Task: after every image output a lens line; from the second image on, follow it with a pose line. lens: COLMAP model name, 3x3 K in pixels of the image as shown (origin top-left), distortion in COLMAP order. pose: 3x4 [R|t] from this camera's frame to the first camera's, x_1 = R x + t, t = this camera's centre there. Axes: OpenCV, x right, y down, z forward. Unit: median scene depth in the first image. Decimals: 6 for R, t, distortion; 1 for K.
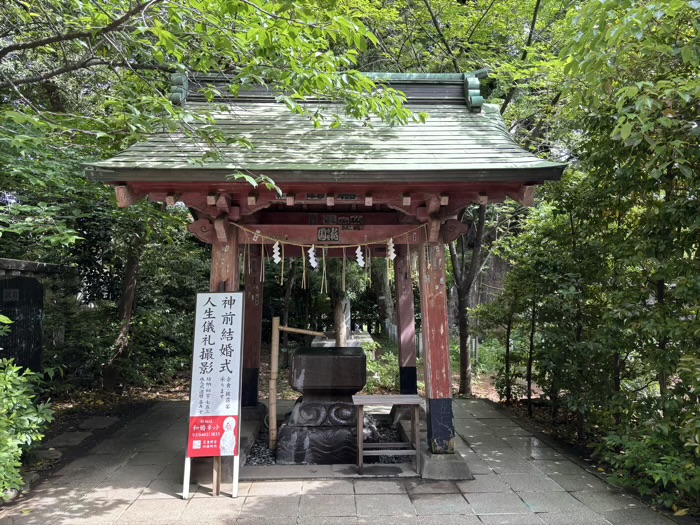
lens RADIAL K [[540.3, 0, 350.0], [0, 540.3, 262.5], [0, 0, 1]] dist [0.006036, 0.000353]
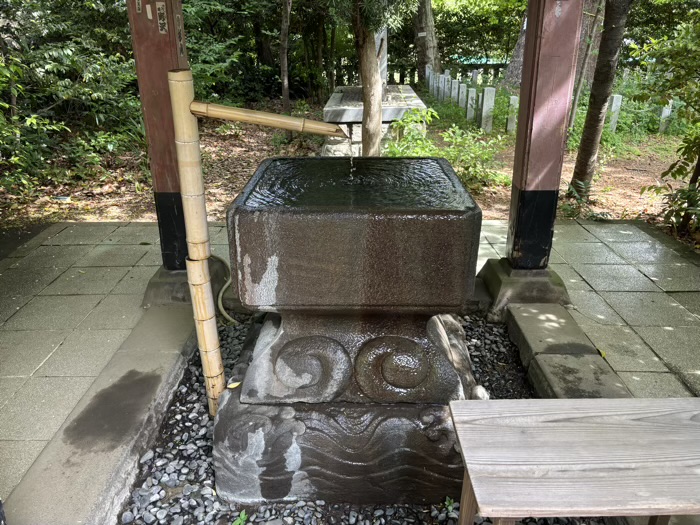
lens RADIAL K [[540.3, 0, 350.0], [0, 540.3, 262.5], [0, 0, 1]] dist [0.006036, 0.000353]
pose [[0.999222, 0.011480, -0.037731, -0.025590], [0.006366, 0.897204, 0.441571, 0.054802], [0.038921, -0.441467, 0.896433, 0.589884]]
